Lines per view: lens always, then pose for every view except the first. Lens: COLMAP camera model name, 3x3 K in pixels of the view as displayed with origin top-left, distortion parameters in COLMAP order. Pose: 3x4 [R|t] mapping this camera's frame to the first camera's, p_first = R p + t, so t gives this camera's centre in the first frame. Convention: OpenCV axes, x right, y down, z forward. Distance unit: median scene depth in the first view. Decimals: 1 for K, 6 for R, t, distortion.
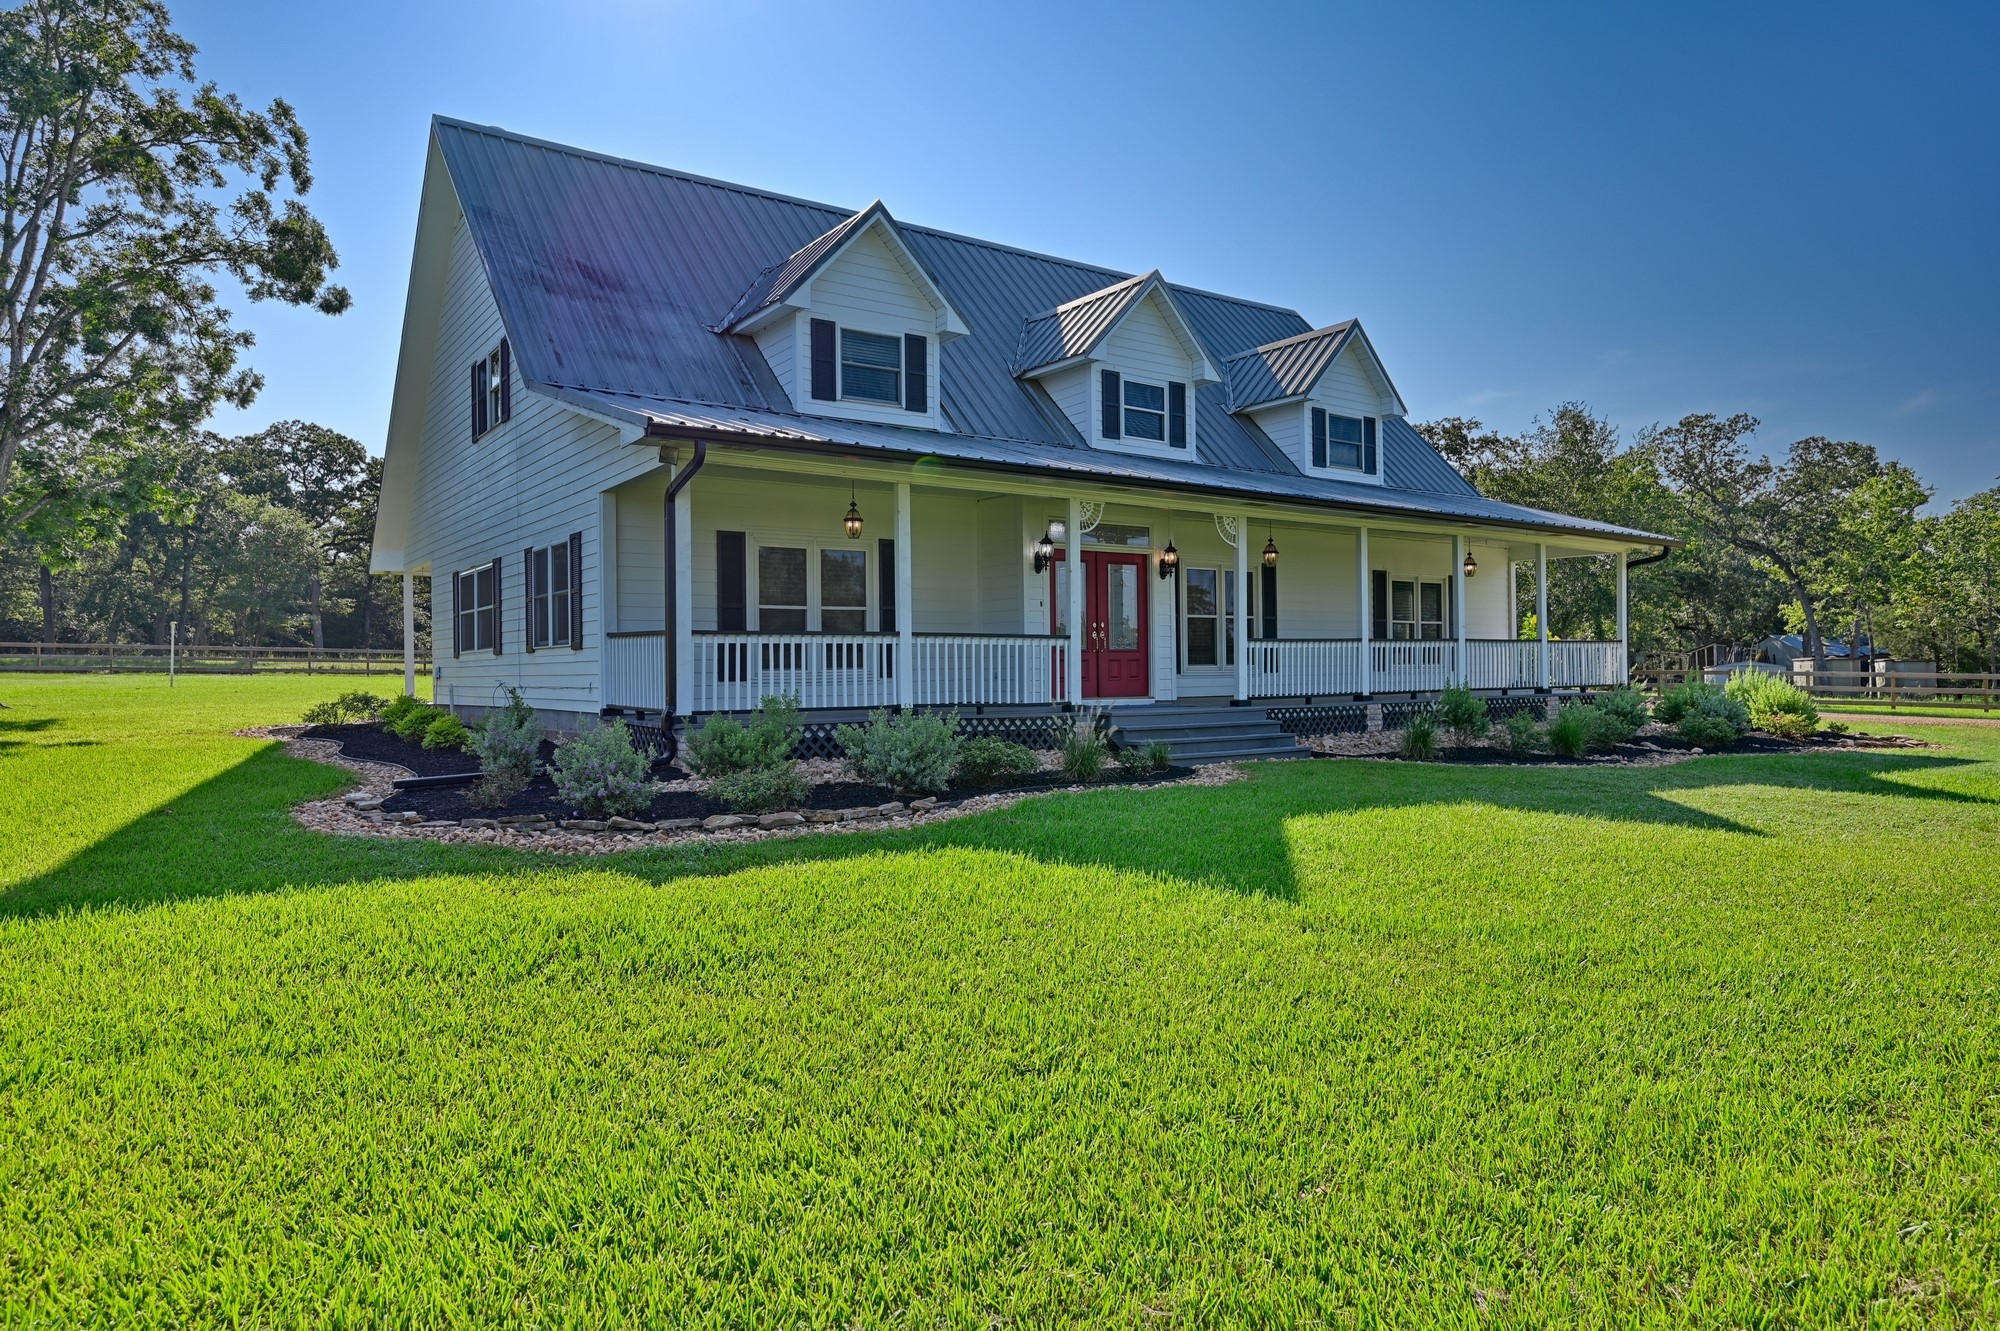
lens RADIAL K [[1251.8, 0, 1000.0], [0, 1251.8, 665.5], [0, 0, 1]] dist [0.000389, 0.000015]
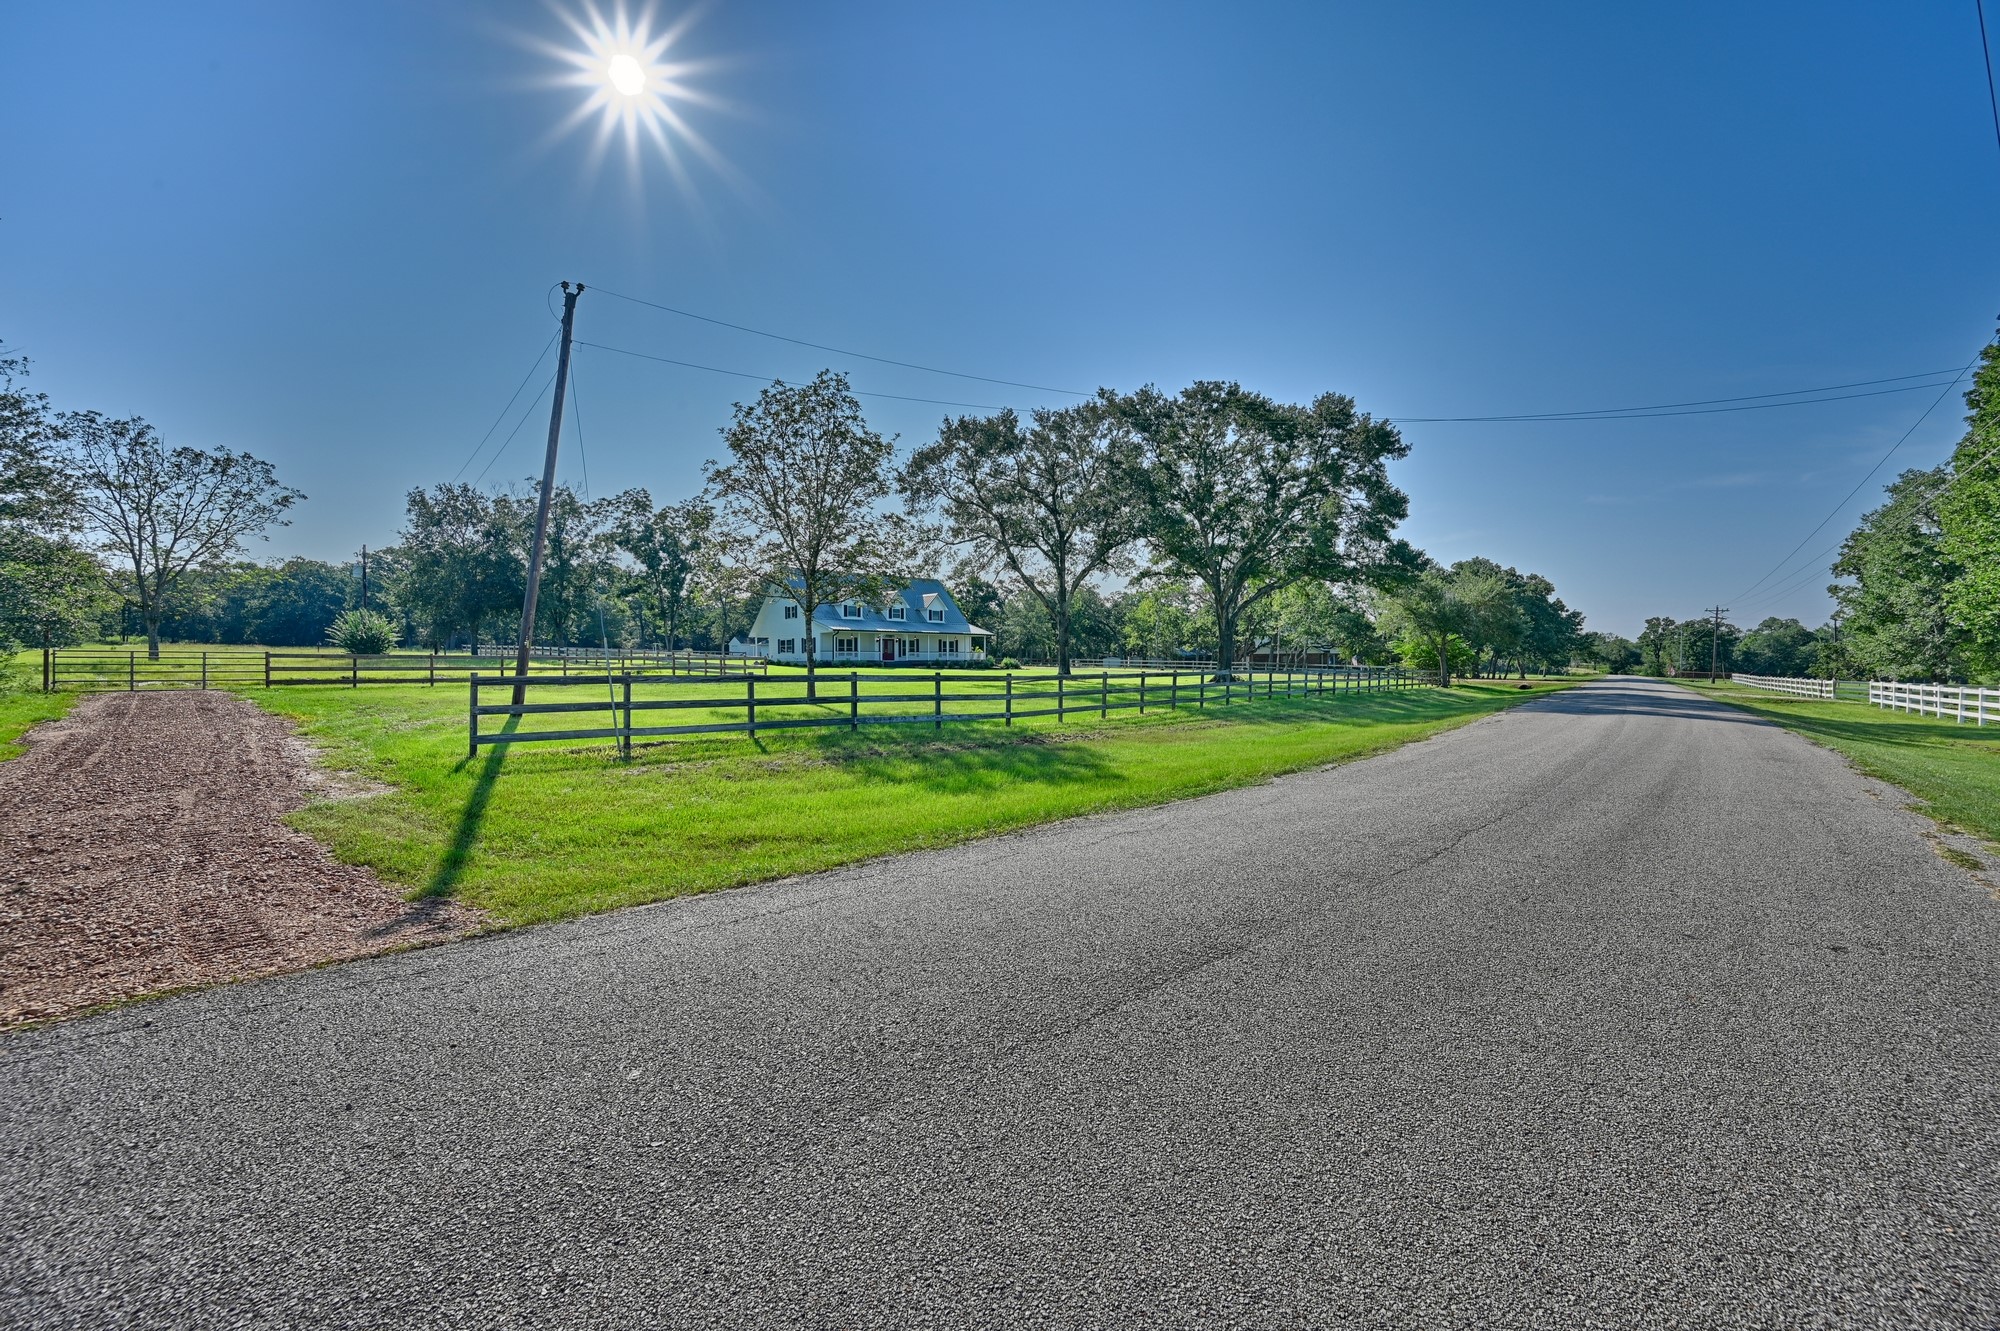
lens RADIAL K [[782.7, 0, 1000.0], [0, 782.7, 665.5], [0, 0, 1]] dist [-0.001247, 0.000508]
pose [[0.986761, 0.005222, 0.162099, -0.001750], [-0.007262, 0.999902, 0.011998, -0.001931], [-0.162020, -0.013016, 0.986702, -3.084213]]
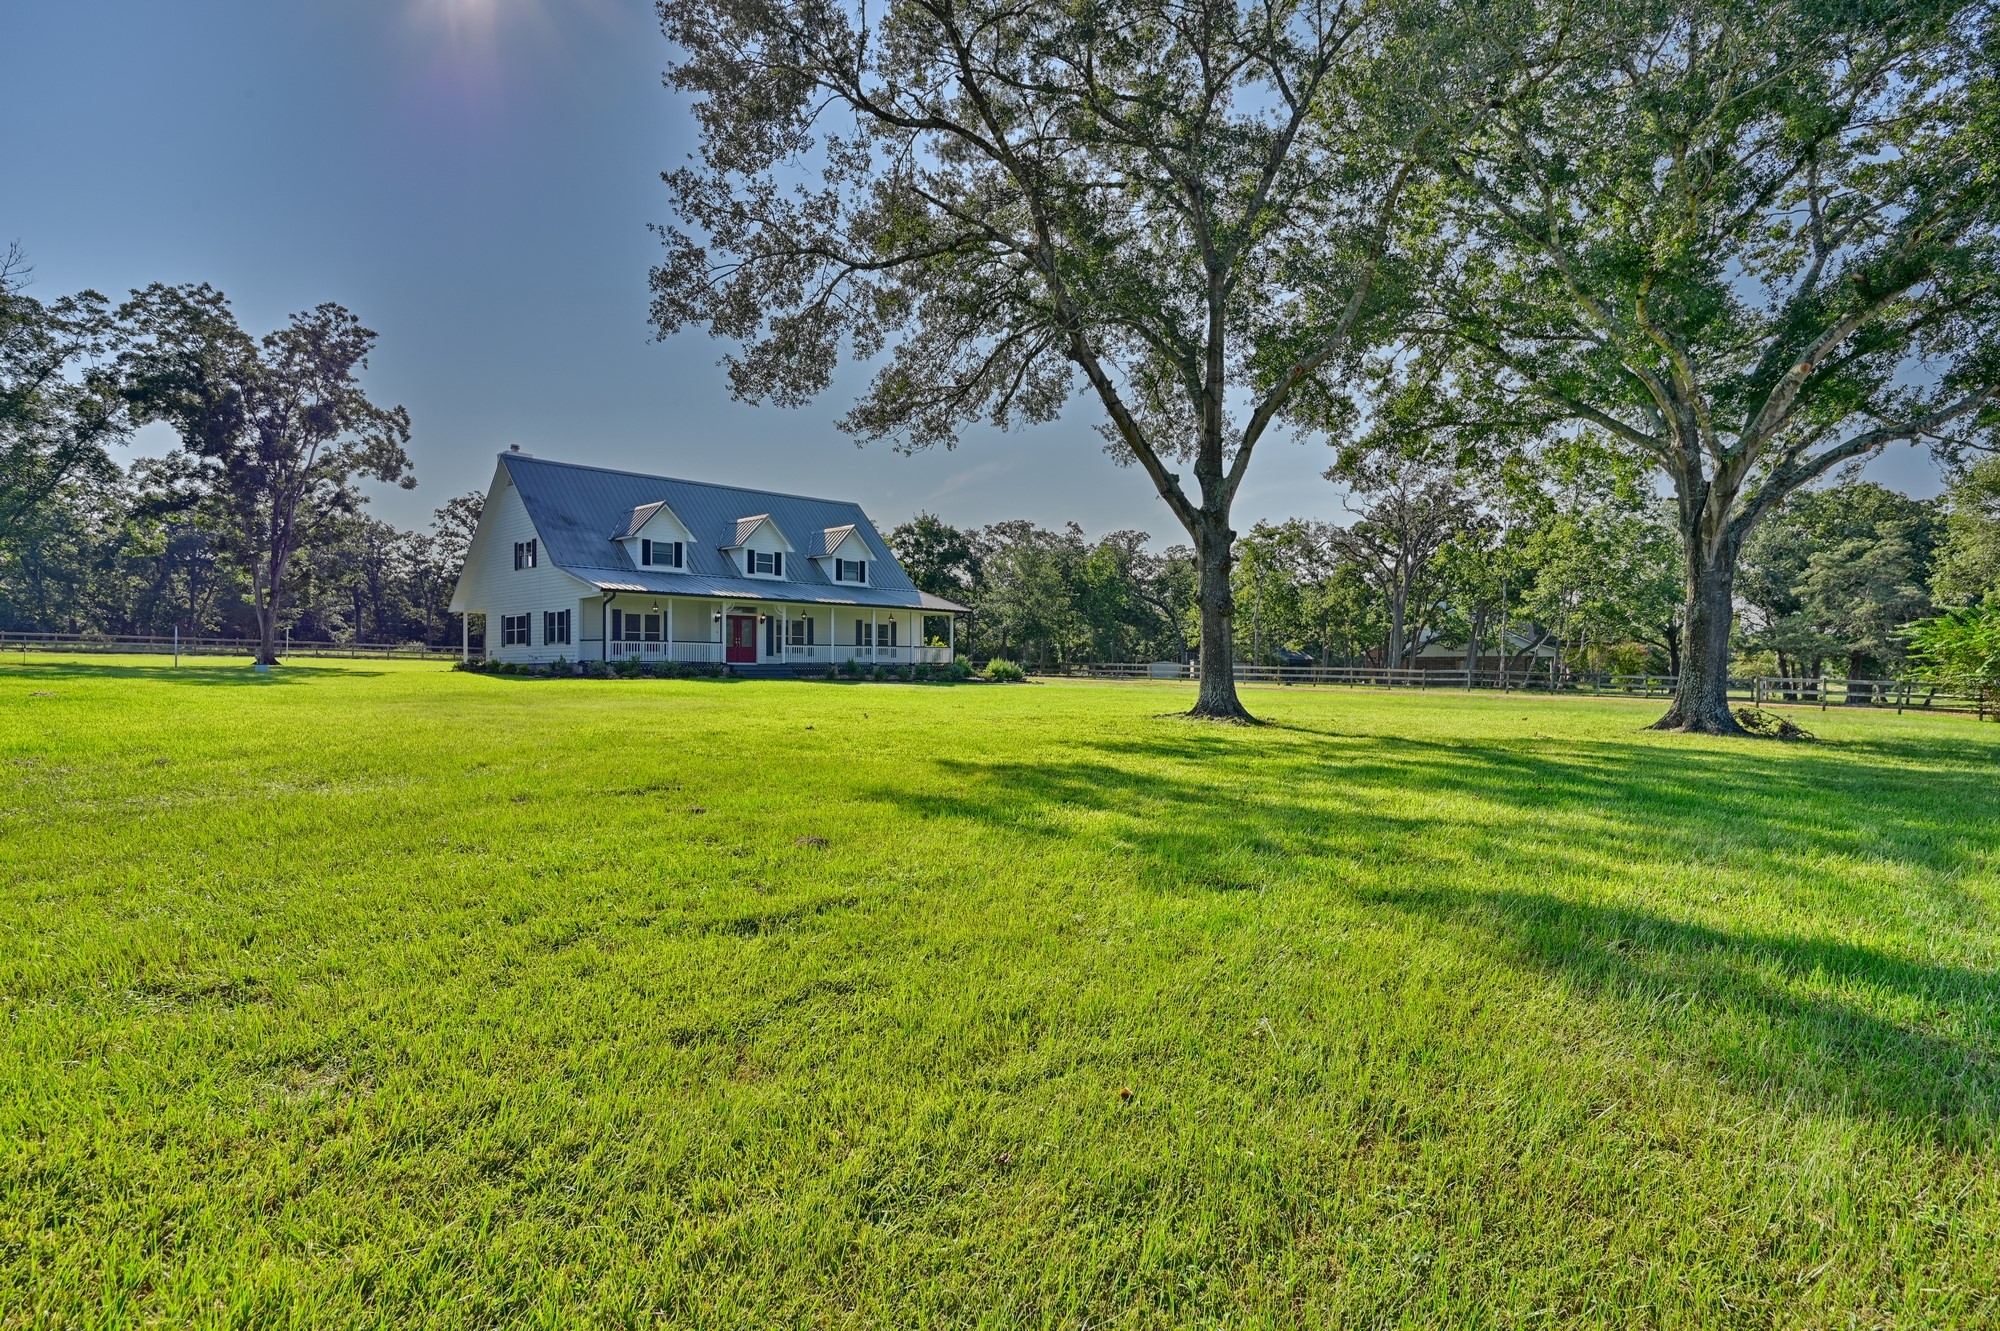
lens RADIAL K [[1019.4, 0, 1000.0], [0, 1019.4, 665.5], [0, 0, 1]] dist [0.002695, 0.000146]
pose [[0.978941, 0.010542, 0.203872, 0.186120], [-0.011211, 0.999935, 0.002124, 0.019090], [-0.203836, -0.004365, 0.978995, -1.504522]]
